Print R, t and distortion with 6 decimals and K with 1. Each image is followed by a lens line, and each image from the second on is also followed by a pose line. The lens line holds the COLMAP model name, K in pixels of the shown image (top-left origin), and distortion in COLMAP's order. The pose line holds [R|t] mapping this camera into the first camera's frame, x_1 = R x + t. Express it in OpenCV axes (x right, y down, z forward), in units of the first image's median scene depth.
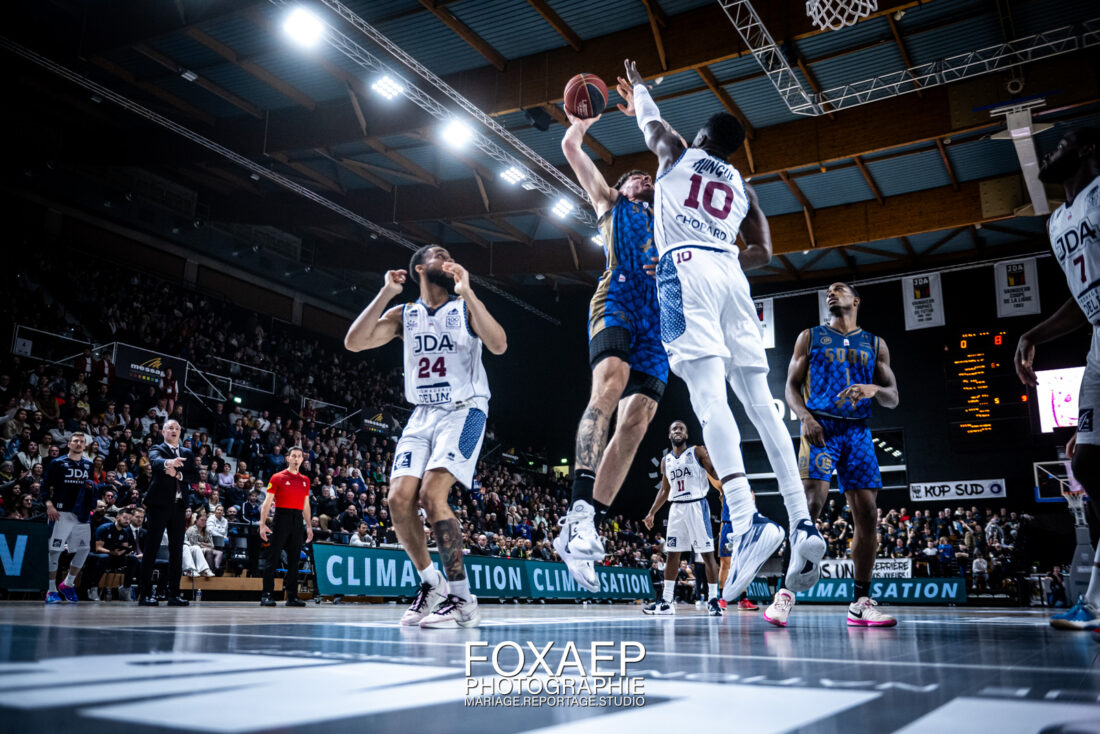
lens RADIAL K [[924.4, 0, 549.9], [0, 924.4, 365.9], [0, 0, 1]] dist [0.001080, 0.000719]
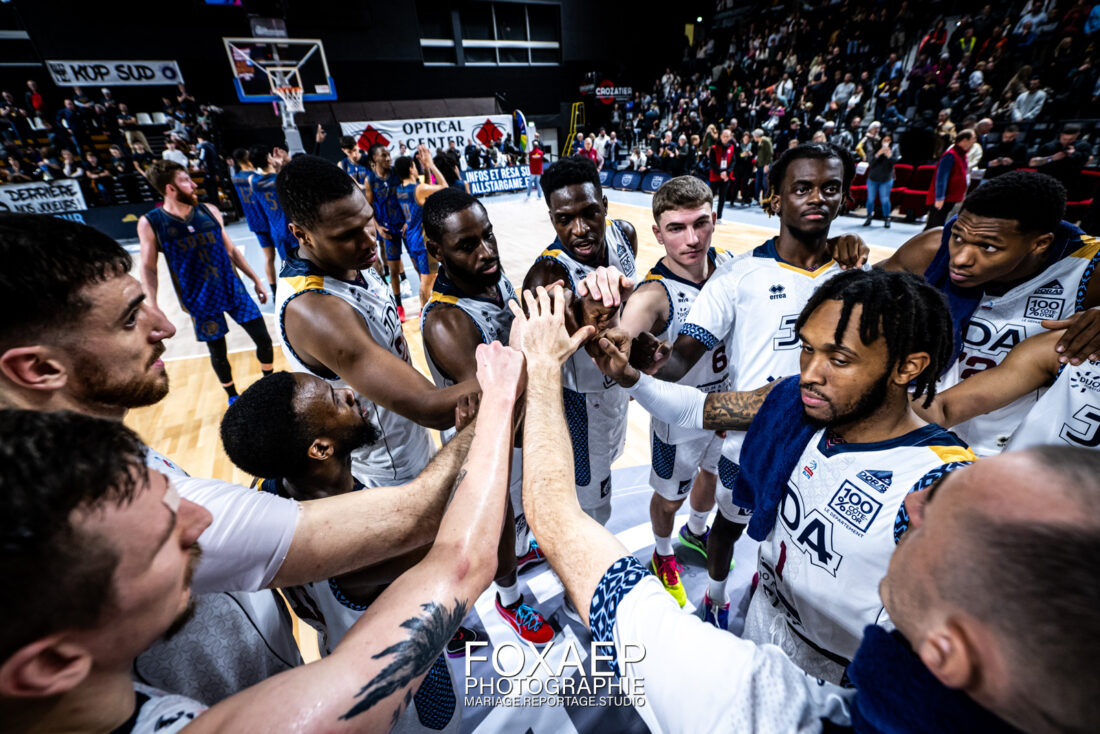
lens RADIAL K [[430.5, 0, 556.5], [0, 430.5, 366.6], [0, 0, 1]] dist [-0.001662, -0.000450]
pose [[0.467079, -0.463699, 0.752875, 0.200968], [-0.159240, 0.793427, 0.587467, 0.051017], [-0.869758, -0.394281, 0.296754, 0.413972]]
